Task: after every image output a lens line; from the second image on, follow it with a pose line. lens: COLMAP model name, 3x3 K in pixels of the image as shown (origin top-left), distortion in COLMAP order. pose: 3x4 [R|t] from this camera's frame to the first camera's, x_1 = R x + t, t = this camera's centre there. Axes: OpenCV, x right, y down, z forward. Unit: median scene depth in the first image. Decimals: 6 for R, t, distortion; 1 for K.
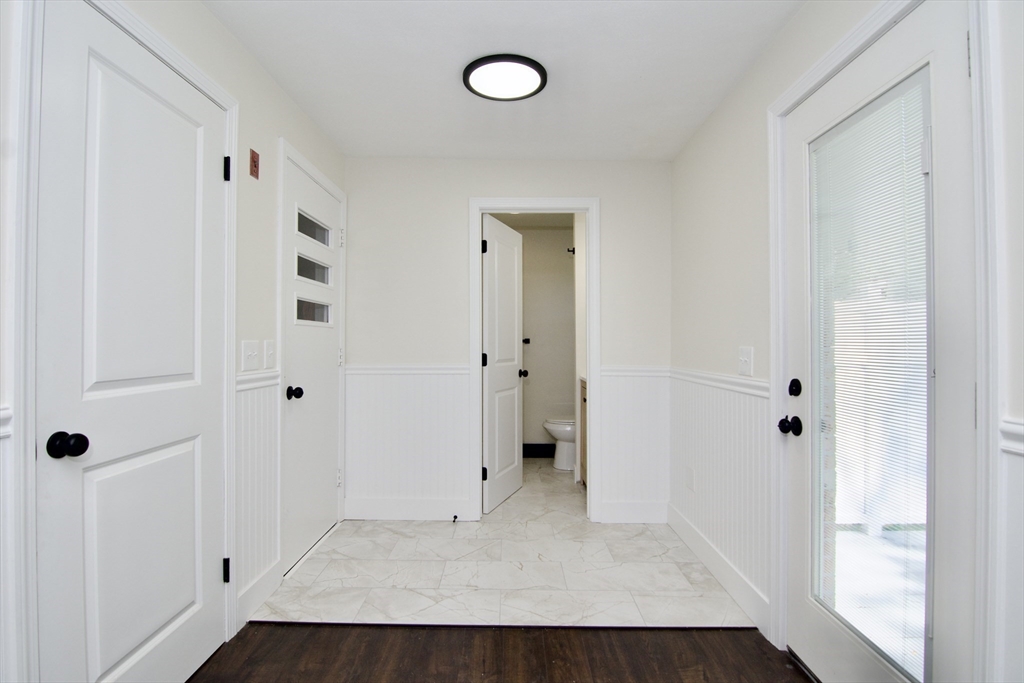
lens RADIAL K [[501.7, 0, 516.1], [0, 501.7, 339.2], [0, 0, 1]] dist [-0.001390, -0.015071]
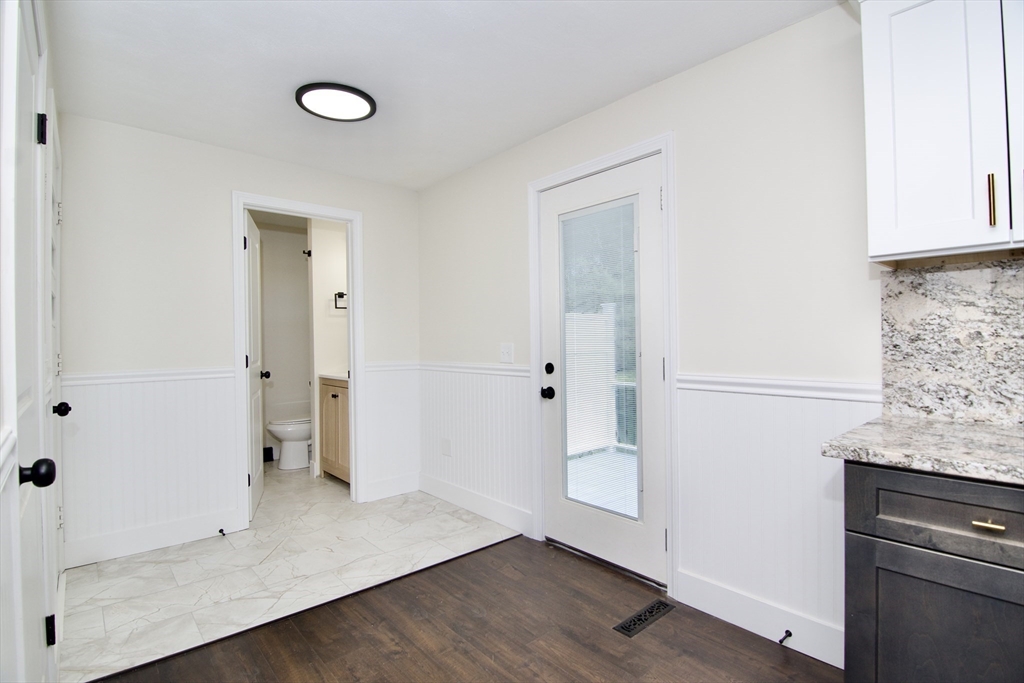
lens RADIAL K [[495.2, 0, 512.6], [0, 495.2, 338.8], [0, 0, 1]] dist [-0.001495, -0.013068]
pose [[0.746713, -0.008808, 0.665088, -0.374687], [0.008094, 0.999959, 0.004154, -0.002384], [-0.665097, 0.002281, 0.746754, -0.054429]]
